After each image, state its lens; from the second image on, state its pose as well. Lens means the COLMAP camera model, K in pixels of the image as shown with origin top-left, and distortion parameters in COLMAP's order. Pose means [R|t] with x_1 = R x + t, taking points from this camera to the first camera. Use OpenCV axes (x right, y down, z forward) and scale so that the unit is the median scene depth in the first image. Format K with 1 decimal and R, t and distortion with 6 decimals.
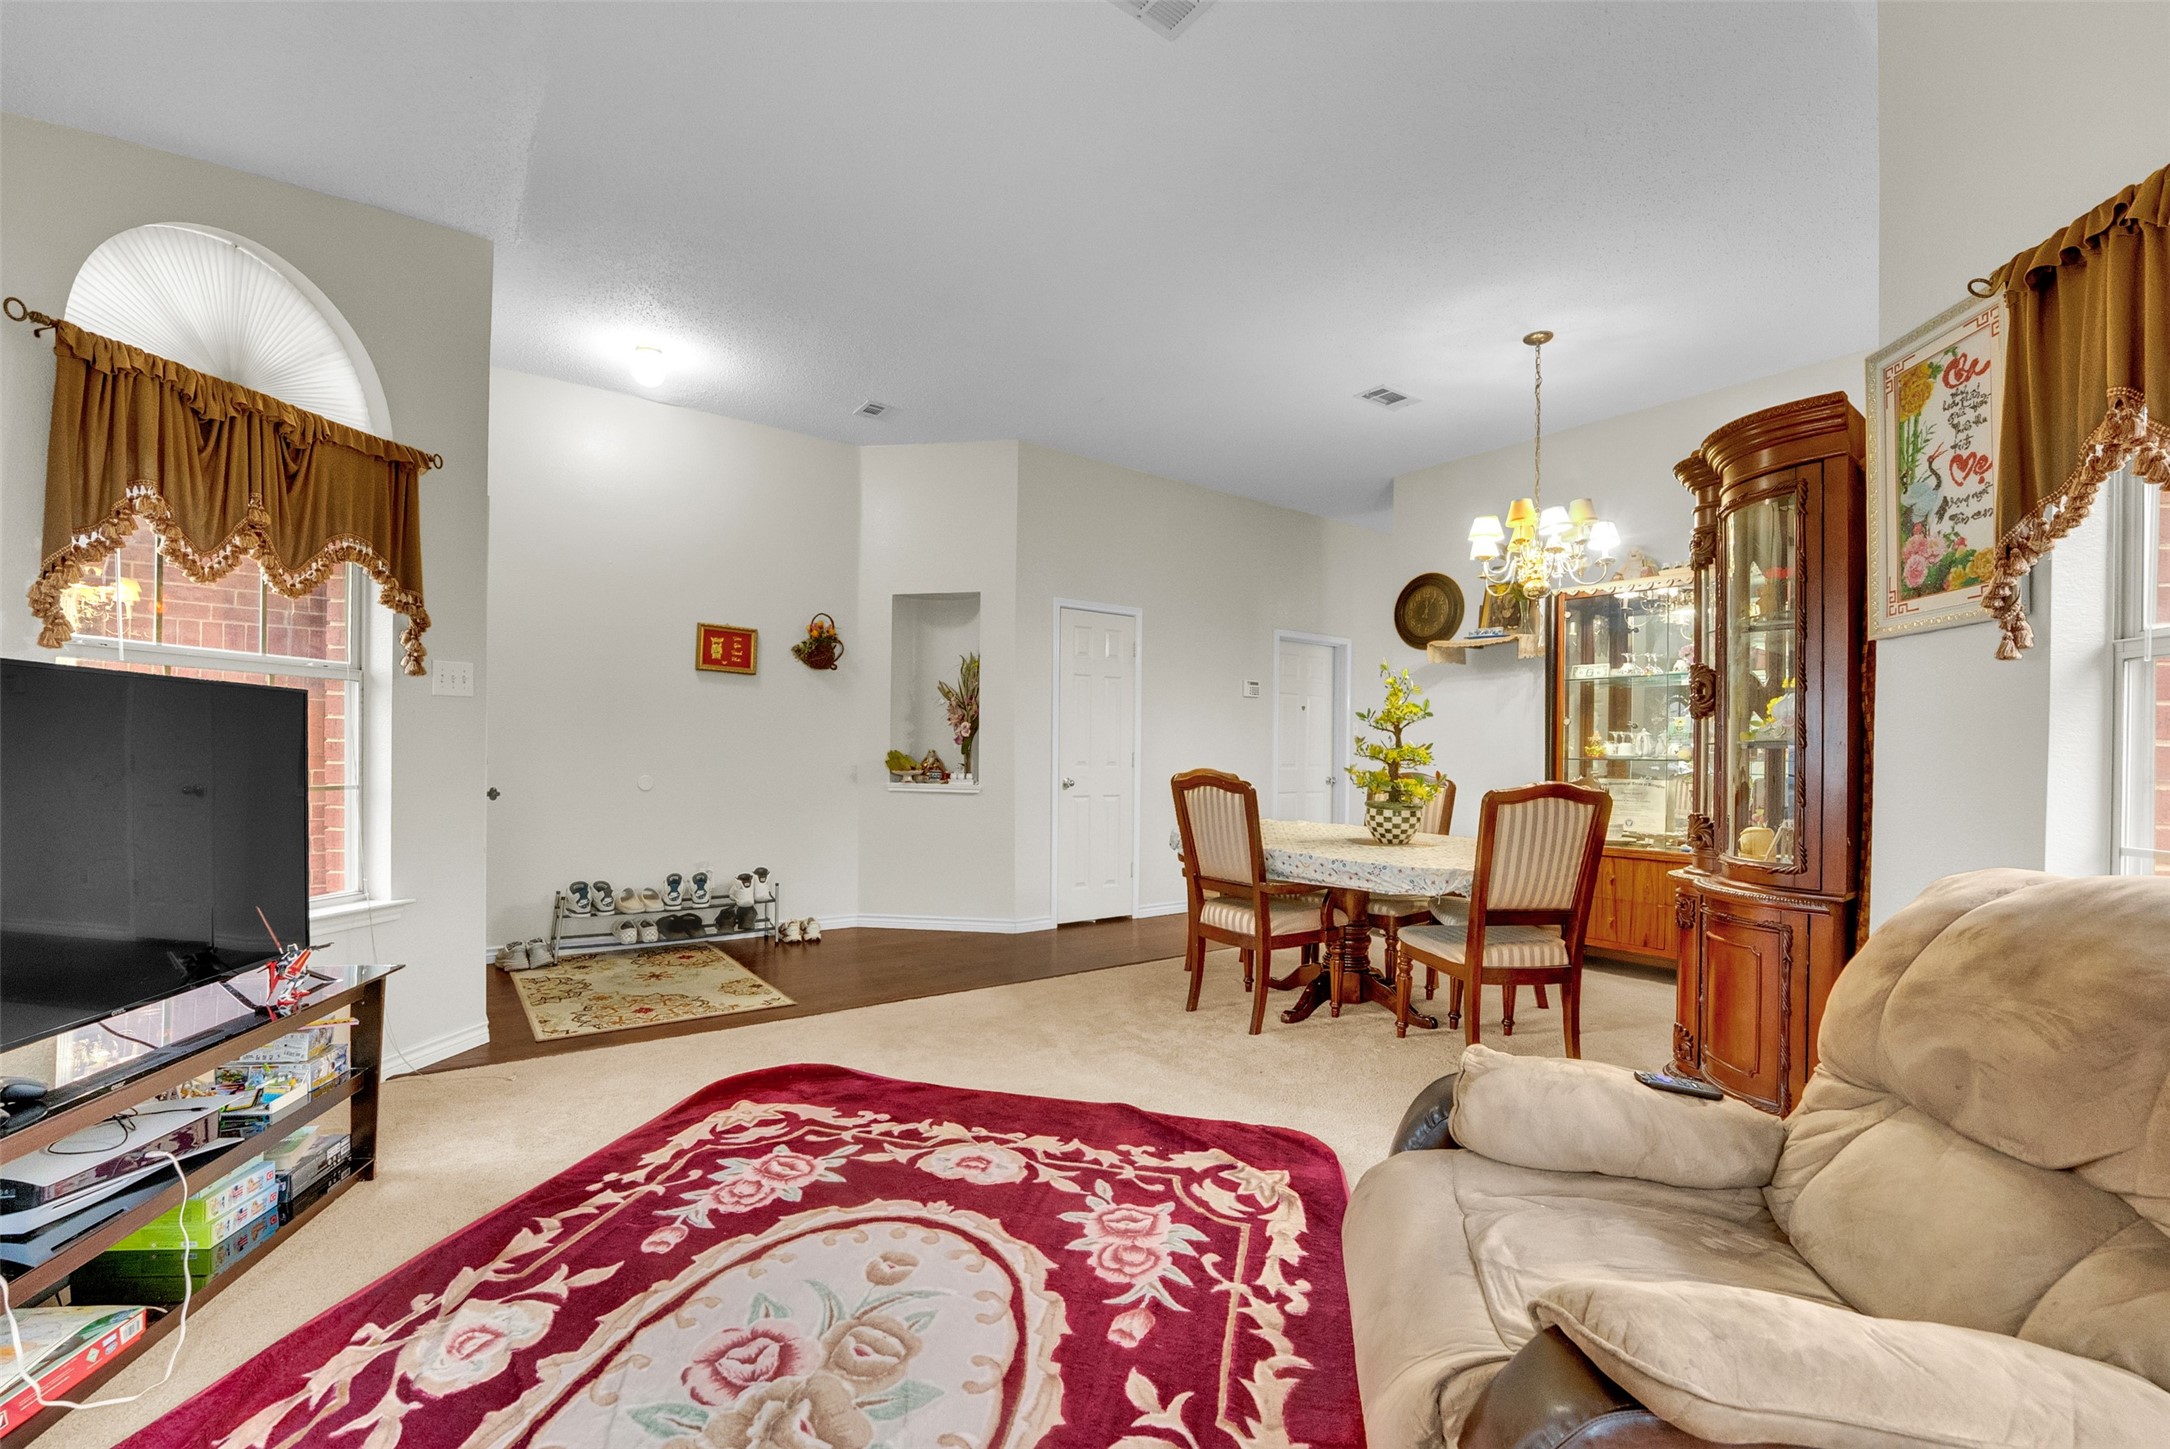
lens RADIAL K [[1103.5, 0, 1128.3], [0, 1103.5, 753.4], [0, 0, 1]] dist [-0.019950, 0.000387]
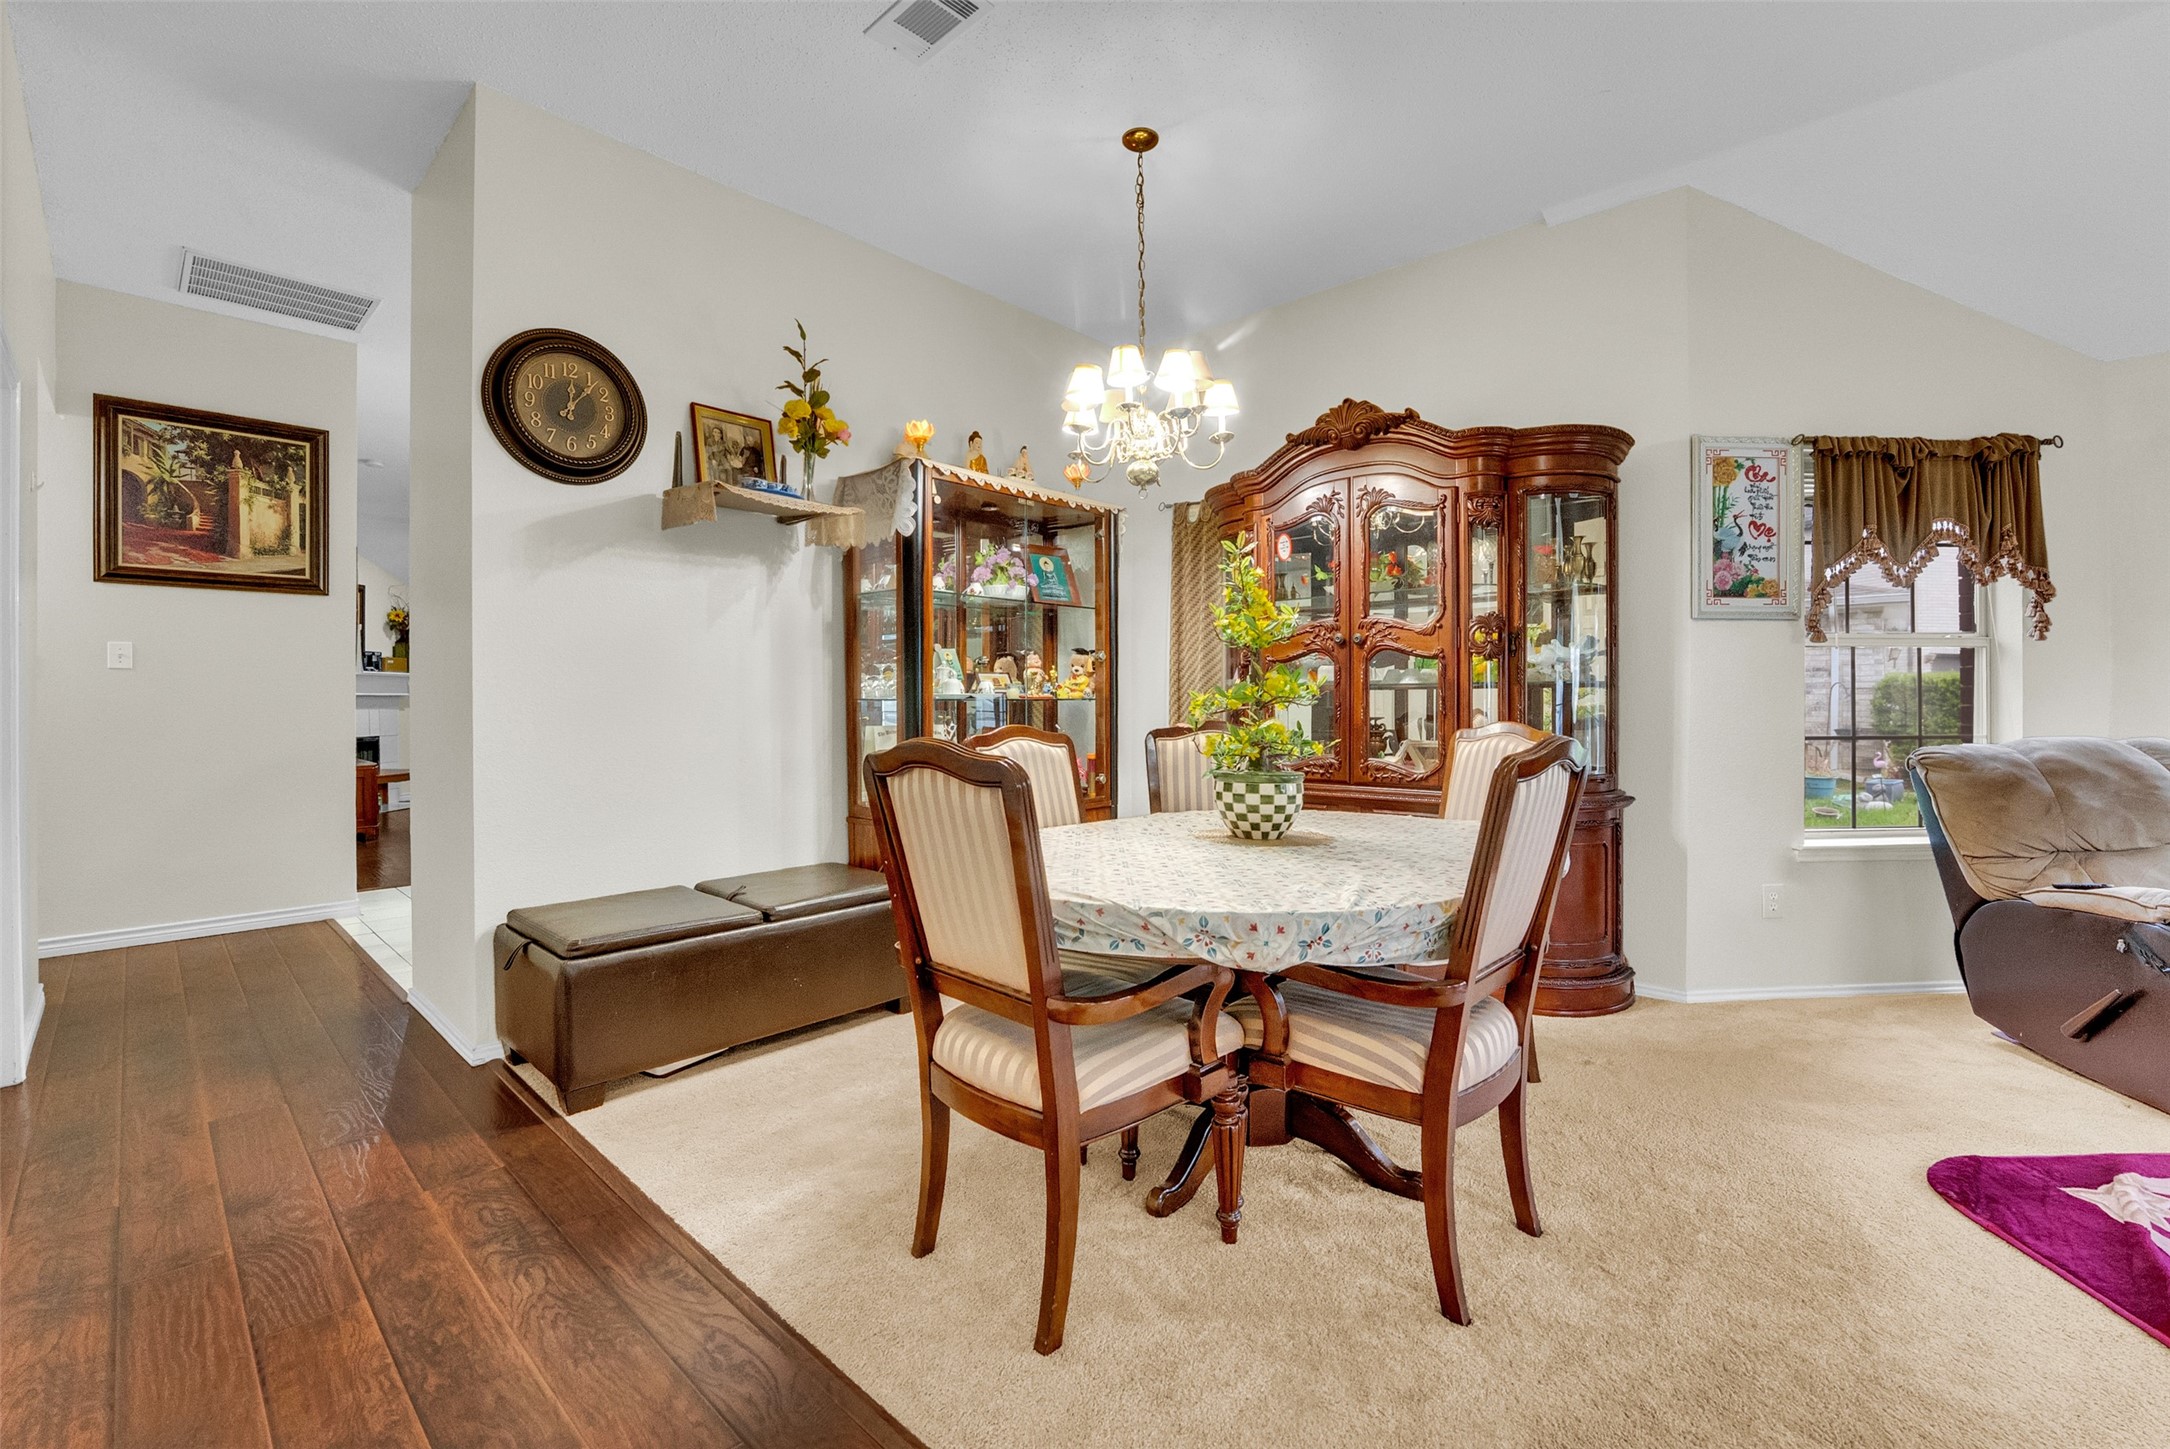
lens RADIAL K [[913.3, 0, 1085.7], [0, 913.3, 717.1], [0, 0, 1]] dist [-0.032886, 0.005770]
pose [[-0.171729, -0.025612, 0.984811, -0.409797], [-0.000219, 0.999663, 0.025960, 0.003399], [-0.985144, 0.004243, -0.171676, 1.957292]]
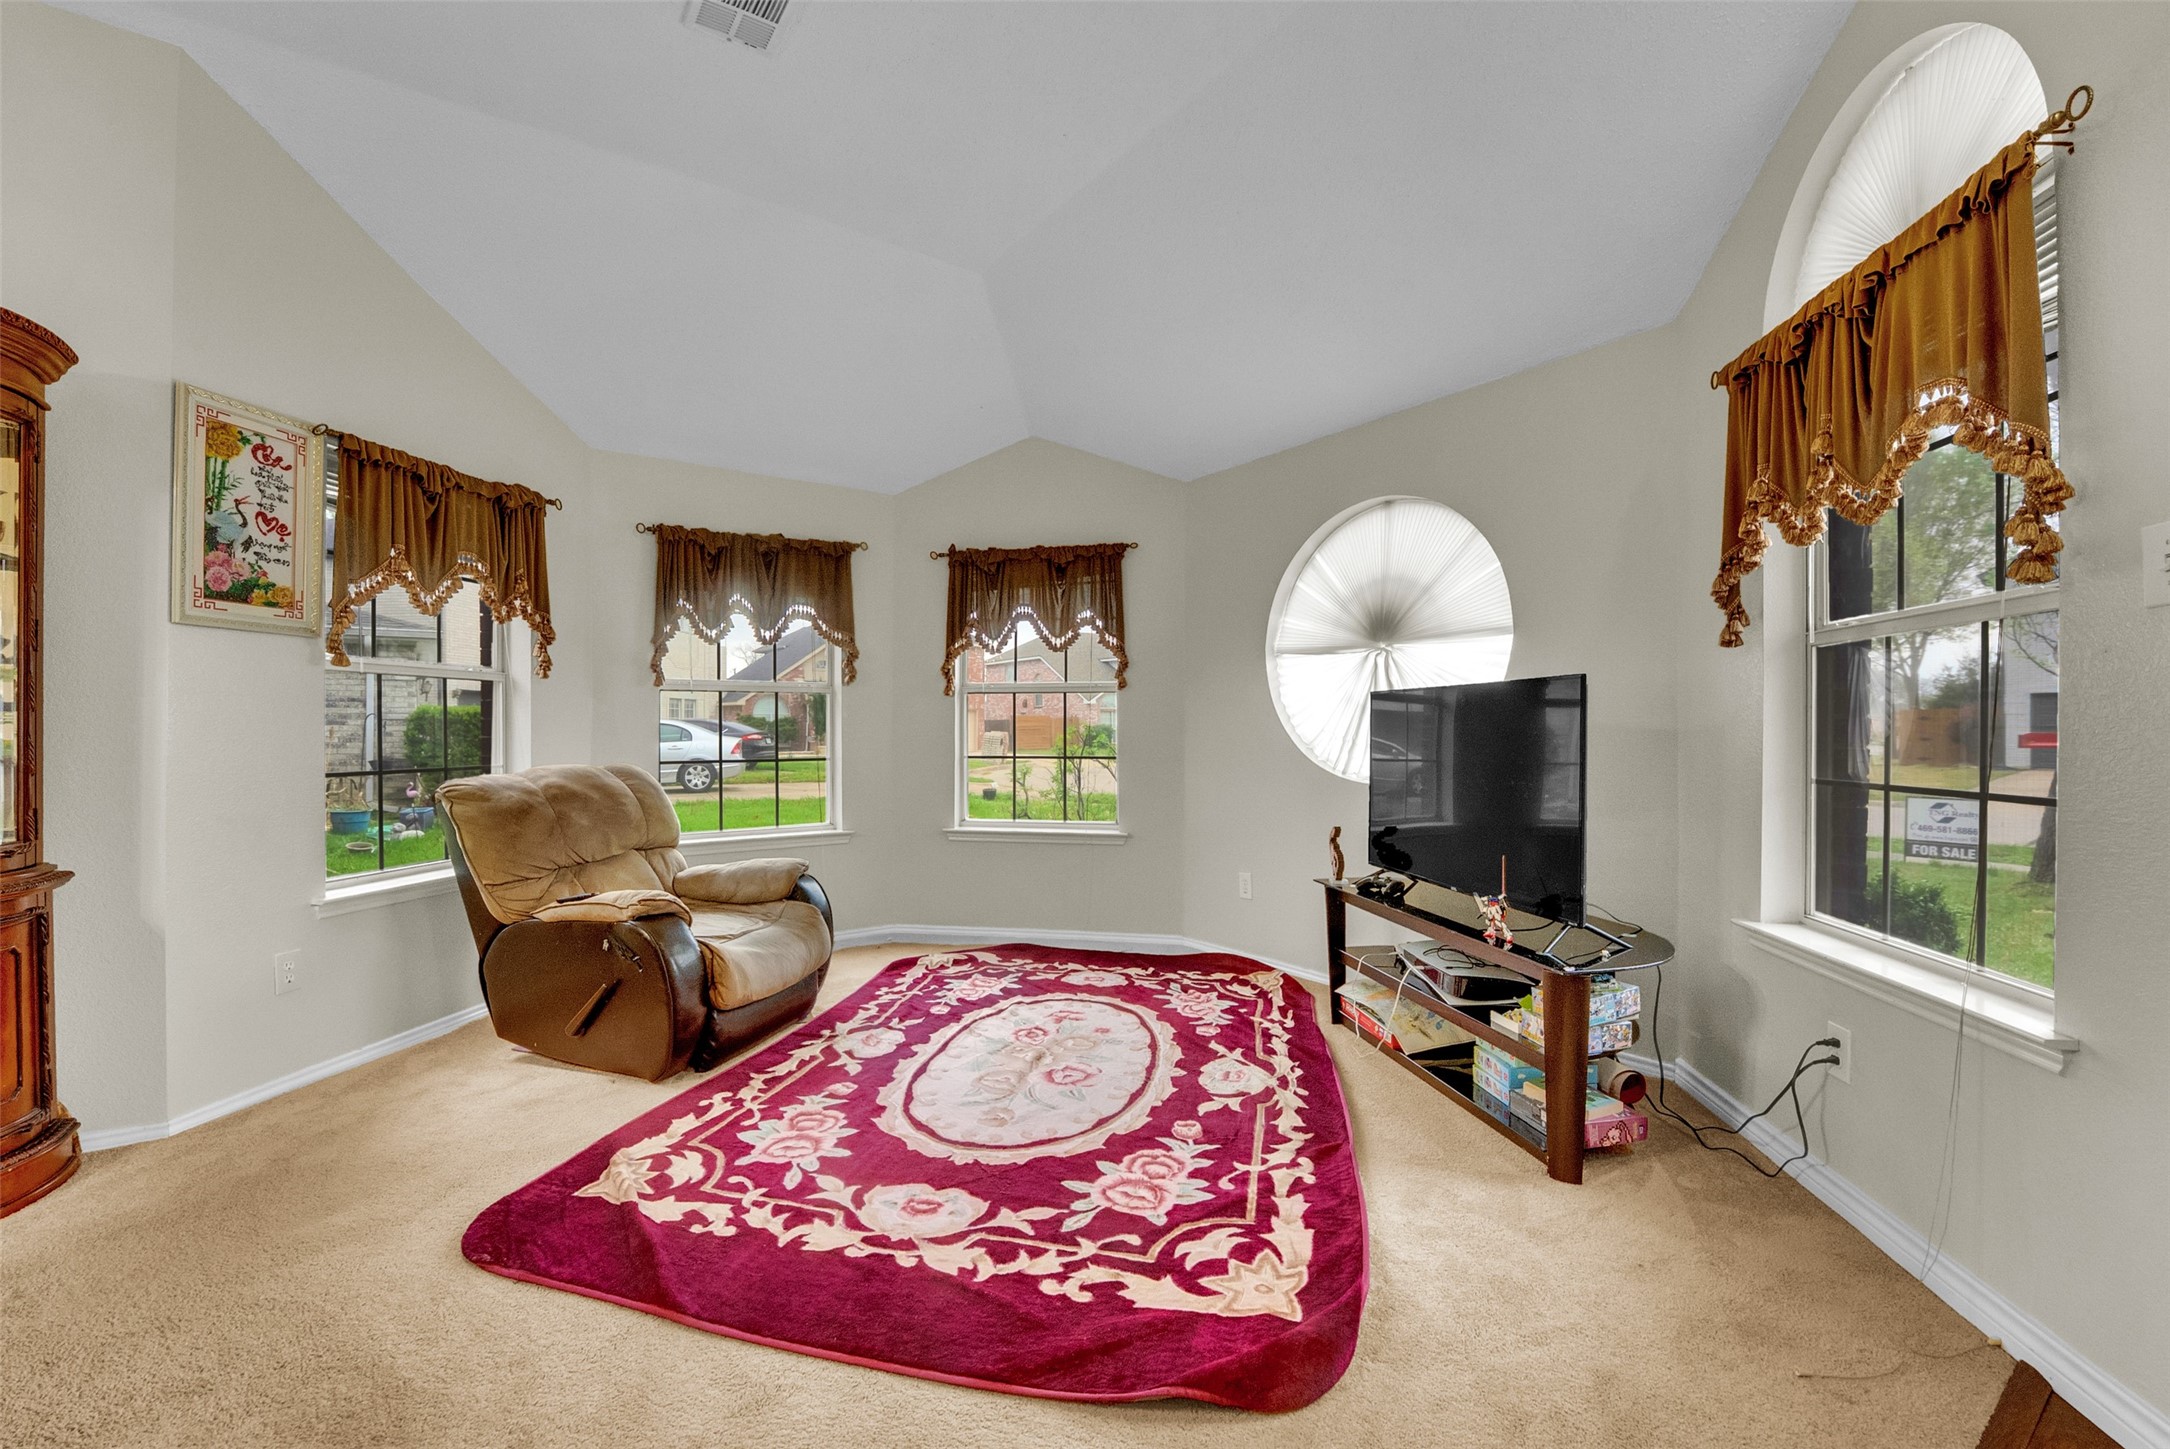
lens RADIAL K [[913.3, 0, 1085.7], [0, 913.3, 717.1], [0, 0, 1]] dist [-0.032886, 0.005770]
pose [[-0.999519, -0.009007, 0.029674, -0.302110], [-0.009503, 0.999817, -0.016604, 0.003448], [-0.029519, -0.016878, -0.999422, 1.808474]]
